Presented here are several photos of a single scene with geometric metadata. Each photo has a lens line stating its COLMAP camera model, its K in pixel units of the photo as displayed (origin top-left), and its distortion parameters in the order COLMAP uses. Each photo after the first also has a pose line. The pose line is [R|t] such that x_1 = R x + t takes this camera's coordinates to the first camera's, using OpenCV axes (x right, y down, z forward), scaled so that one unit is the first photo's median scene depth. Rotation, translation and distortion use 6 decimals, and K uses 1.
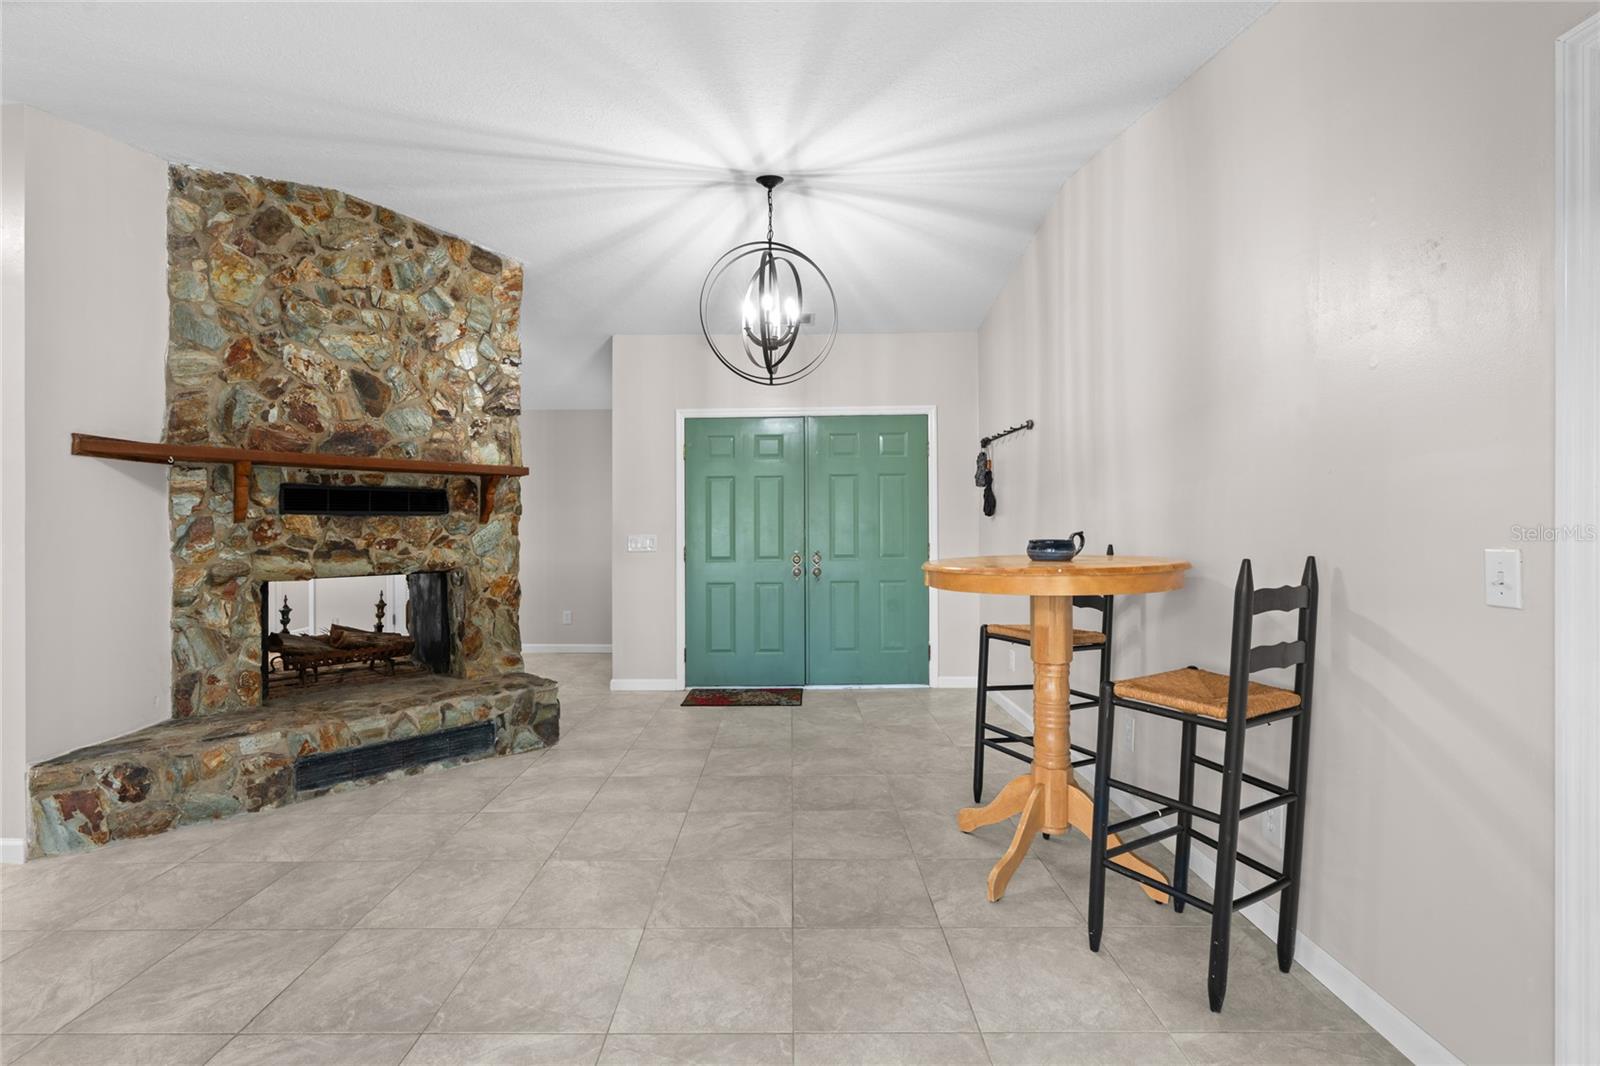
lens RADIAL K [[713.3, 0, 807.0], [0, 713.3, 517.8], [0, 0, 1]] dist [-0.011060, 0.005142]
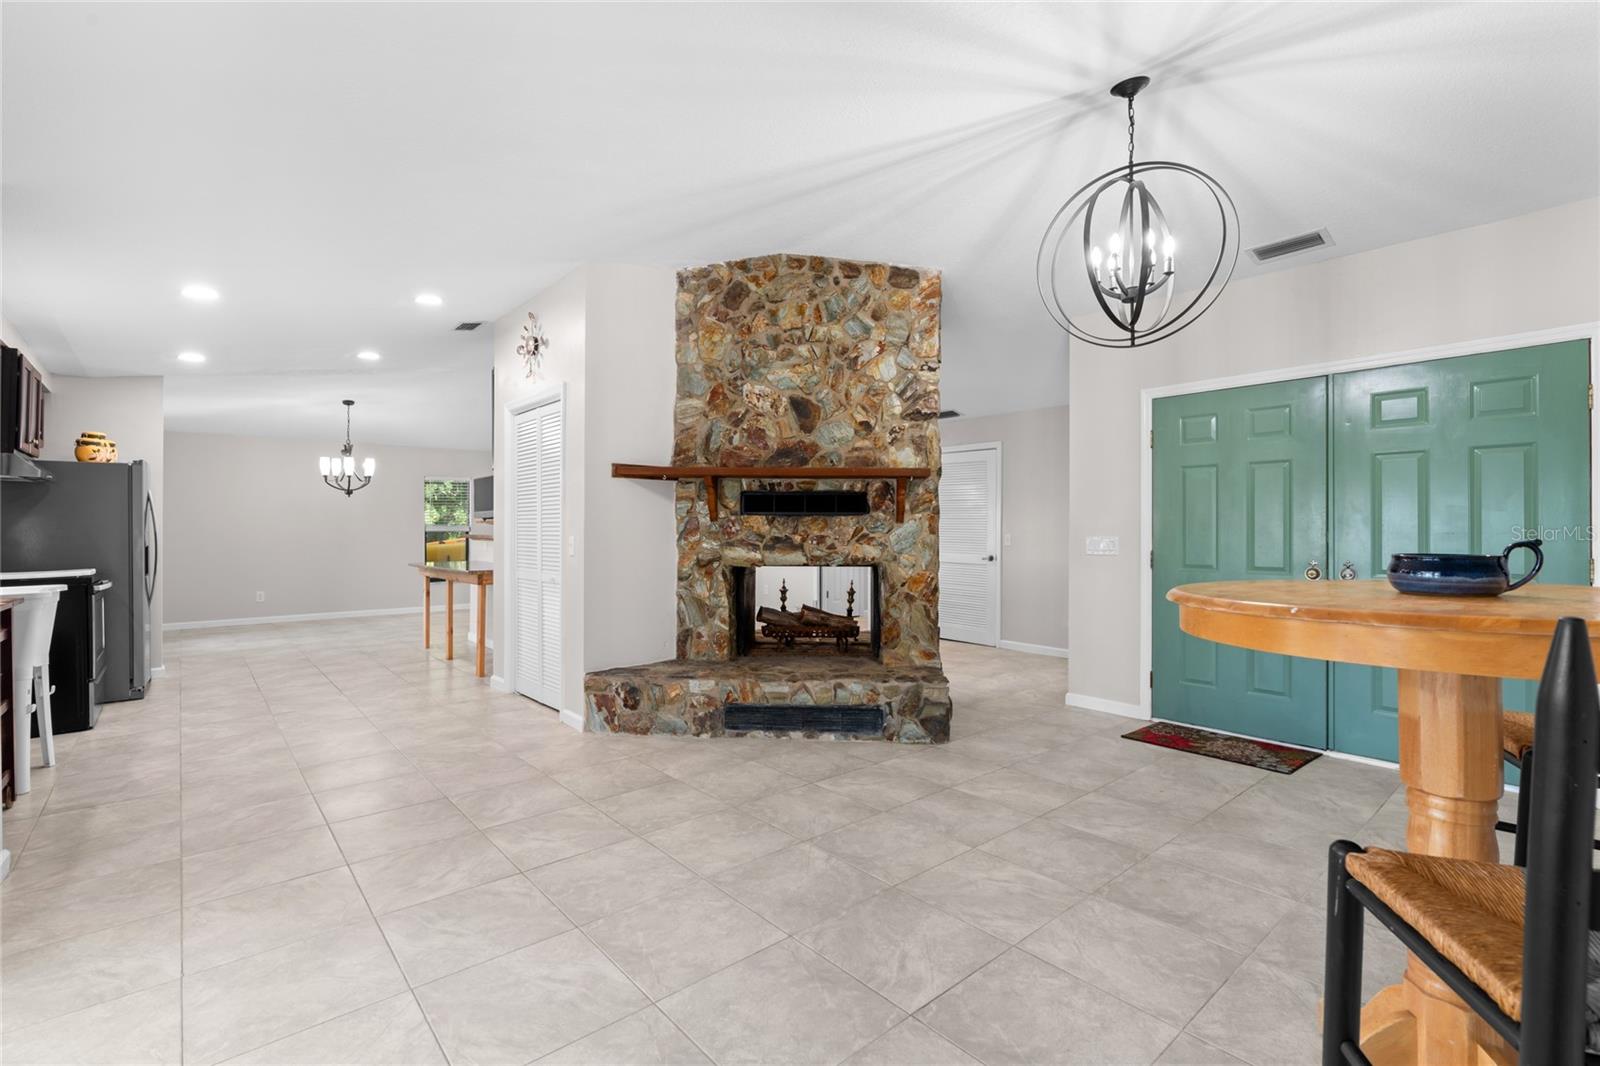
lens RADIAL K [[713.3, 0, 807.0], [0, 713.3, 517.8], [0, 0, 1]] dist [-0.011060, 0.005142]
pose [[0.658290, -0.003121, -0.752758, 0.304805], [0.002456, 0.999995, -0.001998, 0.002664], [0.752760, -0.000533, 0.658295, 0.217154]]
